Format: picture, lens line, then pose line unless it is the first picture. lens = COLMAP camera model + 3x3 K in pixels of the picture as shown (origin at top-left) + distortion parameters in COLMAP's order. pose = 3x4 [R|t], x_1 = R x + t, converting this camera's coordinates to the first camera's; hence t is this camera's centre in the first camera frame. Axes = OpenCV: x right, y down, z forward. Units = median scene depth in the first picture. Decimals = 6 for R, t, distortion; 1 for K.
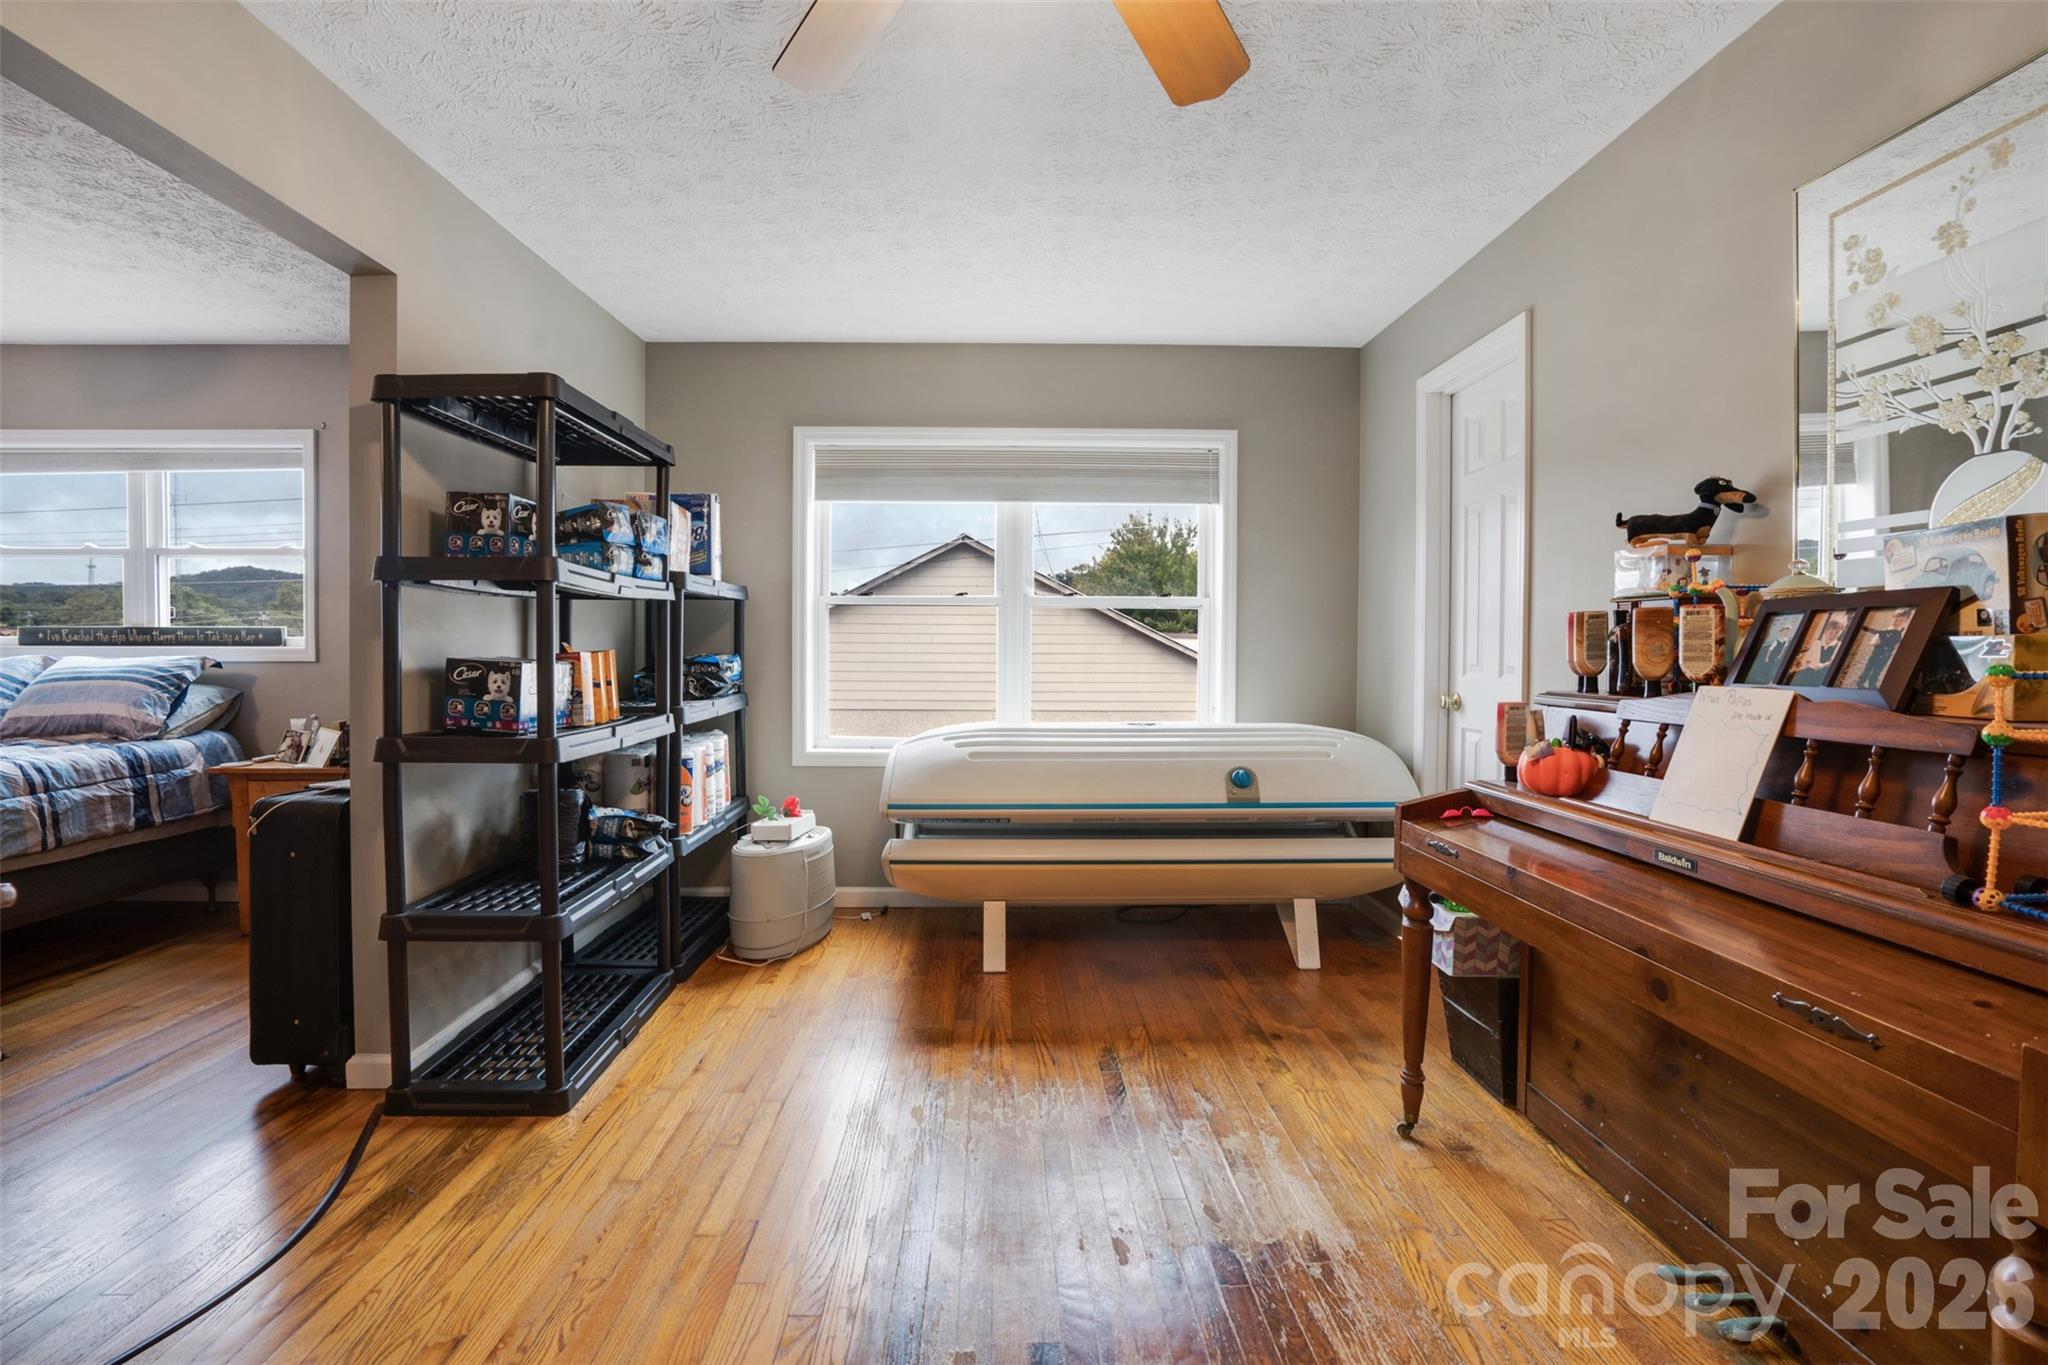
lens RADIAL K [[952.4, 0, 1019.1], [0, 952.4, 675.4], [0, 0, 1]] dist [-0.054050, 0.019097]
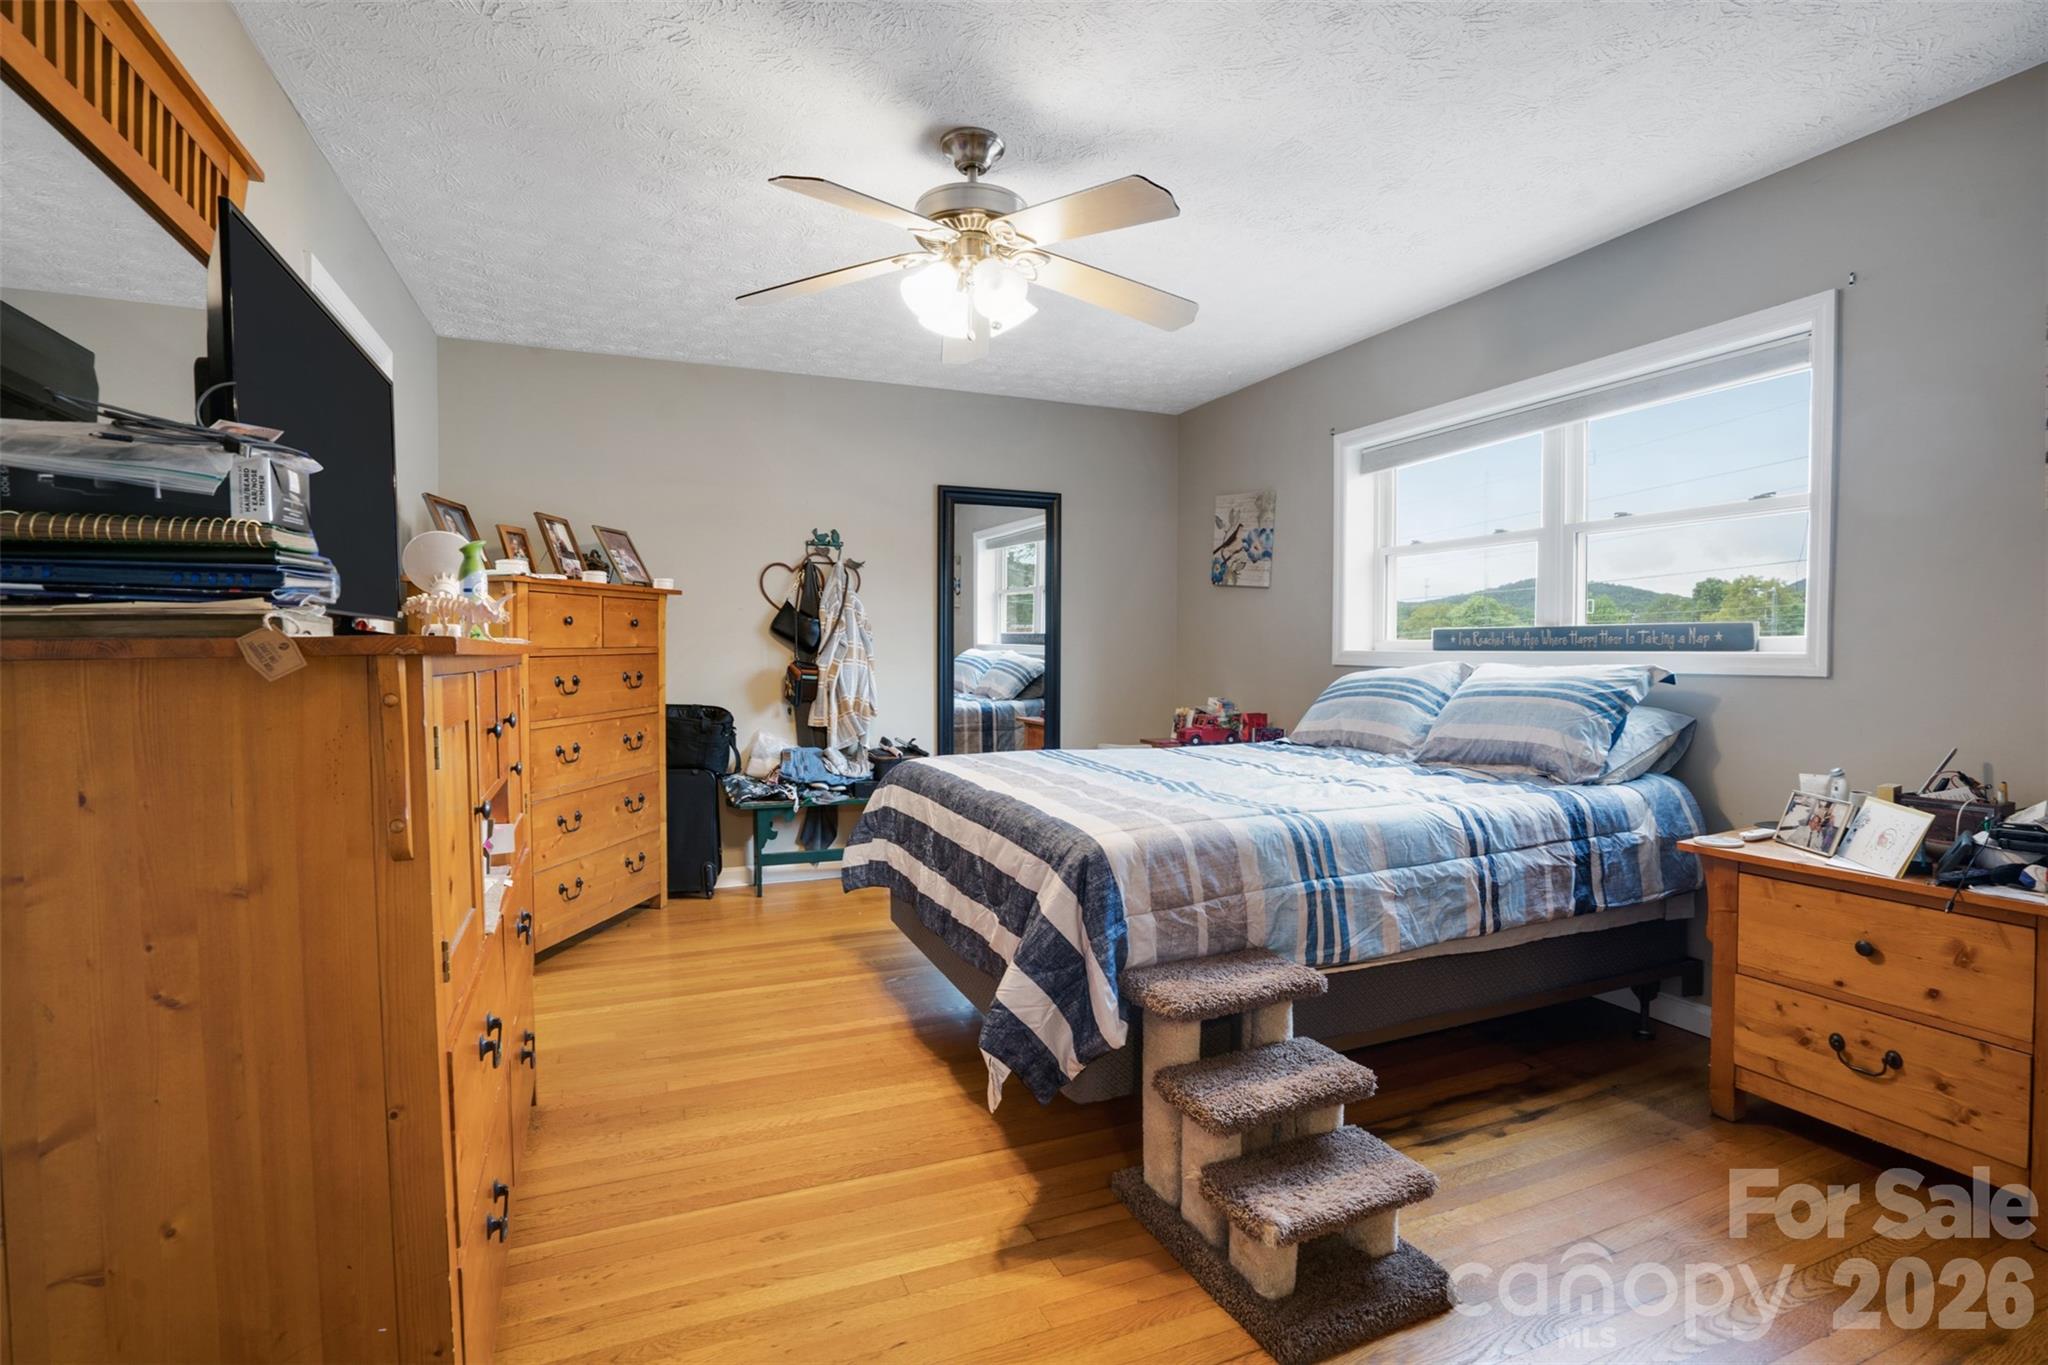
lens RADIAL K [[952.4, 0, 1019.1], [0, 952.4, 675.4], [0, 0, 1]] dist [-0.054050, 0.019097]
pose [[0.365385, 0.021021, -0.930619, -0.432894], [-0.023178, 0.999640, 0.013480, -0.012973], [0.930568, 0.016645, 0.365741, 0.326102]]
